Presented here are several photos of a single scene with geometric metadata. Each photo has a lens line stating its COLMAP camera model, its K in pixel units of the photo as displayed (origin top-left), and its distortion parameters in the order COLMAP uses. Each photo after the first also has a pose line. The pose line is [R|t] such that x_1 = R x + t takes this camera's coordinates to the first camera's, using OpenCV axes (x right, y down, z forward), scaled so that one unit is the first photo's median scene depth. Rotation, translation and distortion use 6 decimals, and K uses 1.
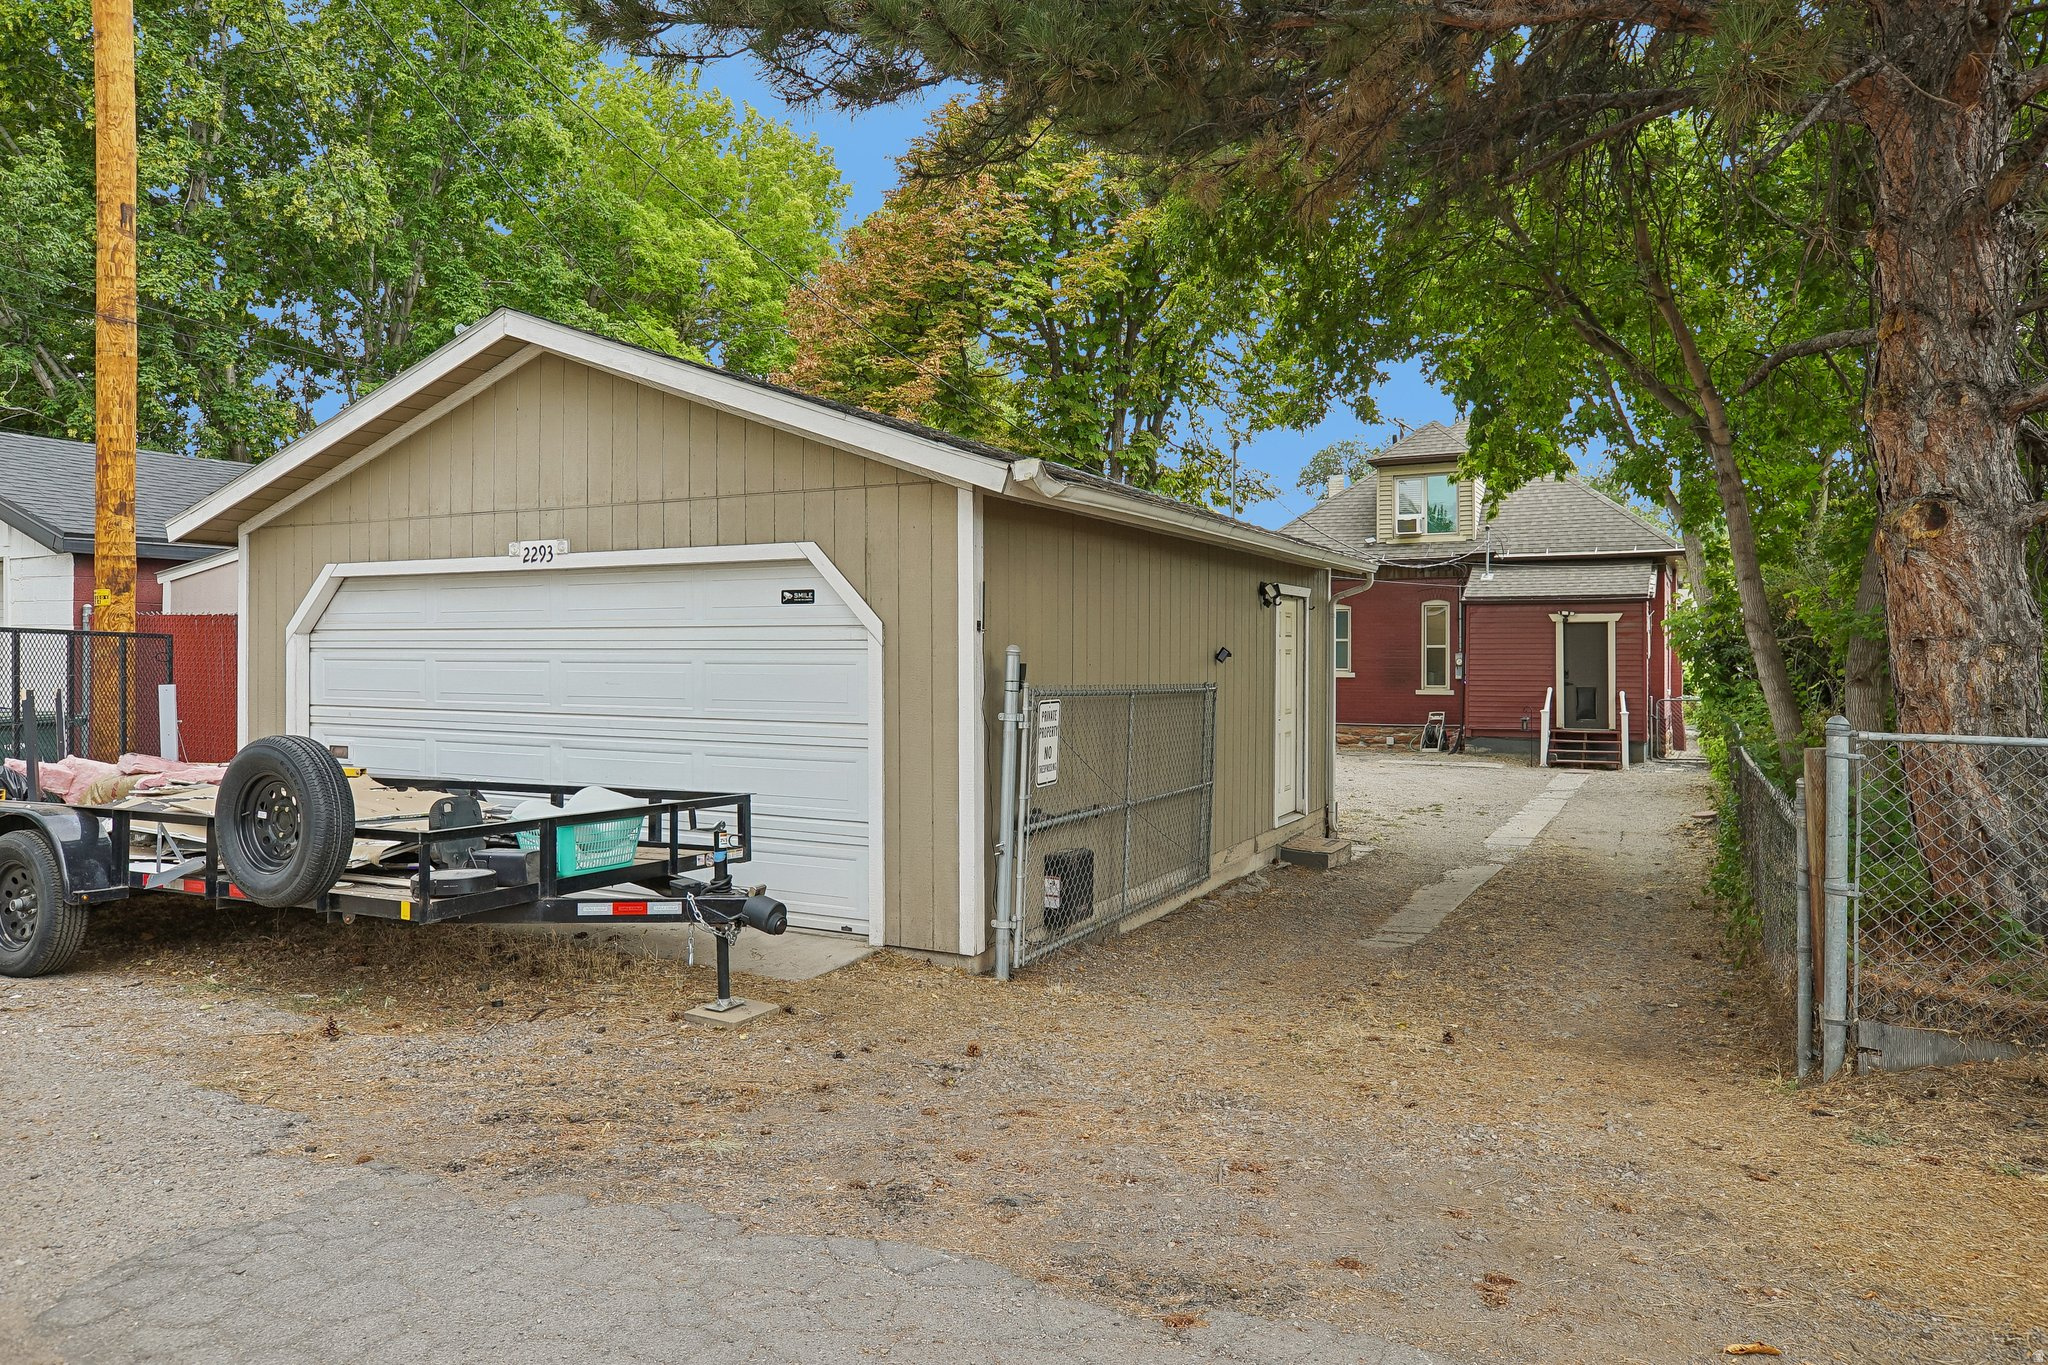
lens RADIAL K [[1318.7, 0, 1028.5], [0, 1318.7, 646.1], [0, 0, 1]] dist [-0.003391, -0.000010]
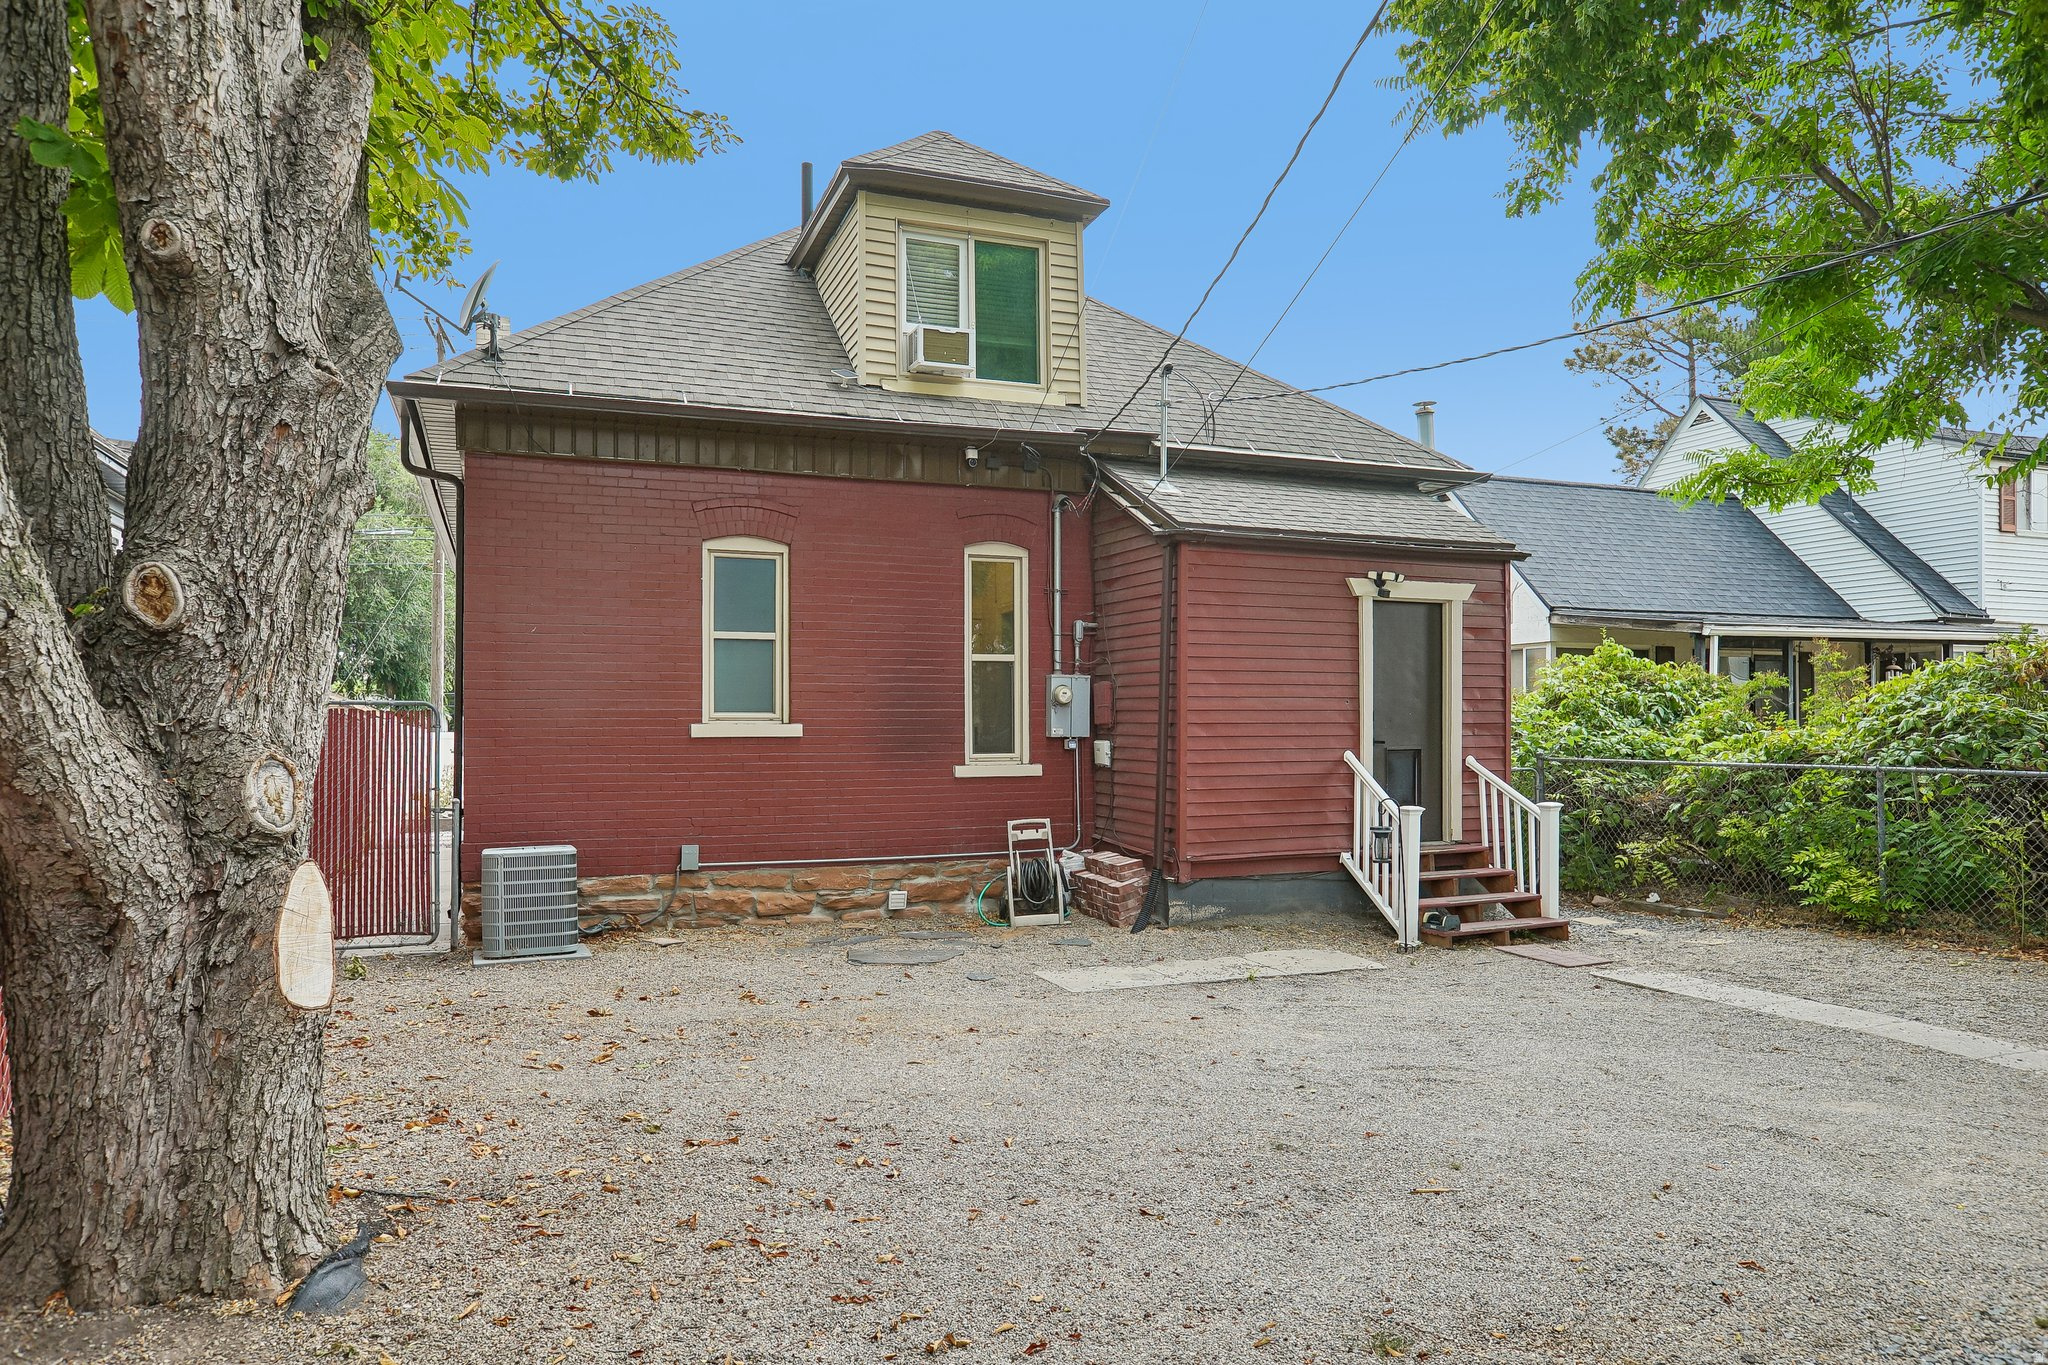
lens RADIAL K [[1315.8, 0, 1025.9], [0, 1315.8, 708.1], [0, 0, 1]] dist [-0.005333, 0.001093]
pose [[0.646976, 0.007909, 0.762469, 0.006531], [-0.002285, 0.999962, -0.008434, 0.021324], [-0.762507, 0.003715, 0.646970, 0.806298]]
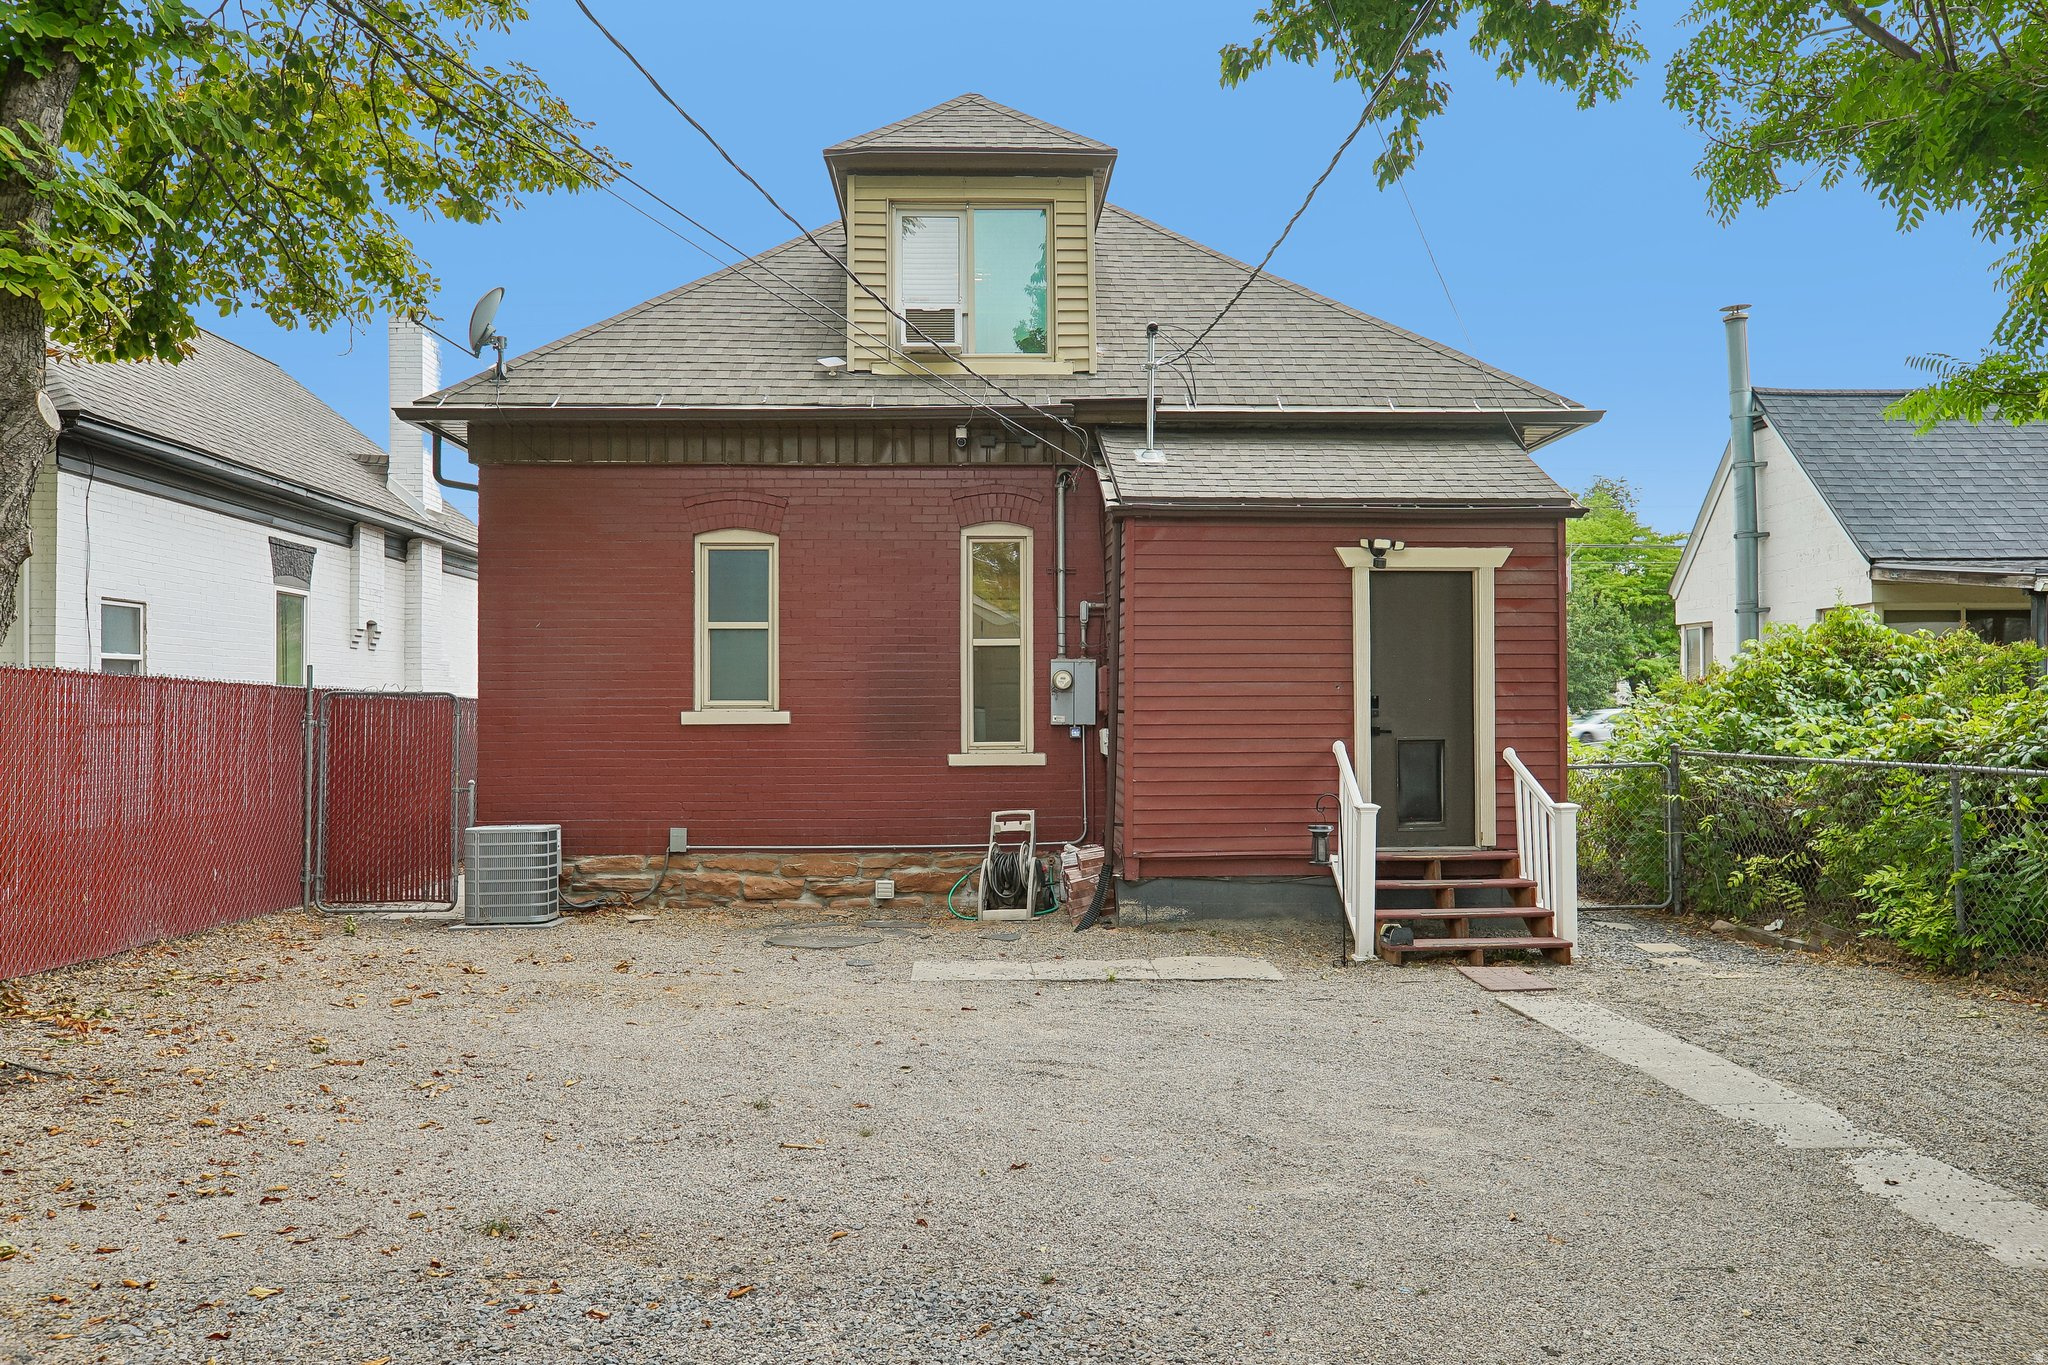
lens RADIAL K [[1548.8, 0, 1026.3], [0, 1548.8, 684.5], [0, 0, 1]] dist [0.018626, 0.000317]
pose [[0.864747, 0.004475, 0.502188, 0.094861], [0.000889, 0.999945, -0.010441, 0.019577], [-0.502207, 0.009476, 0.864695, 0.660803]]
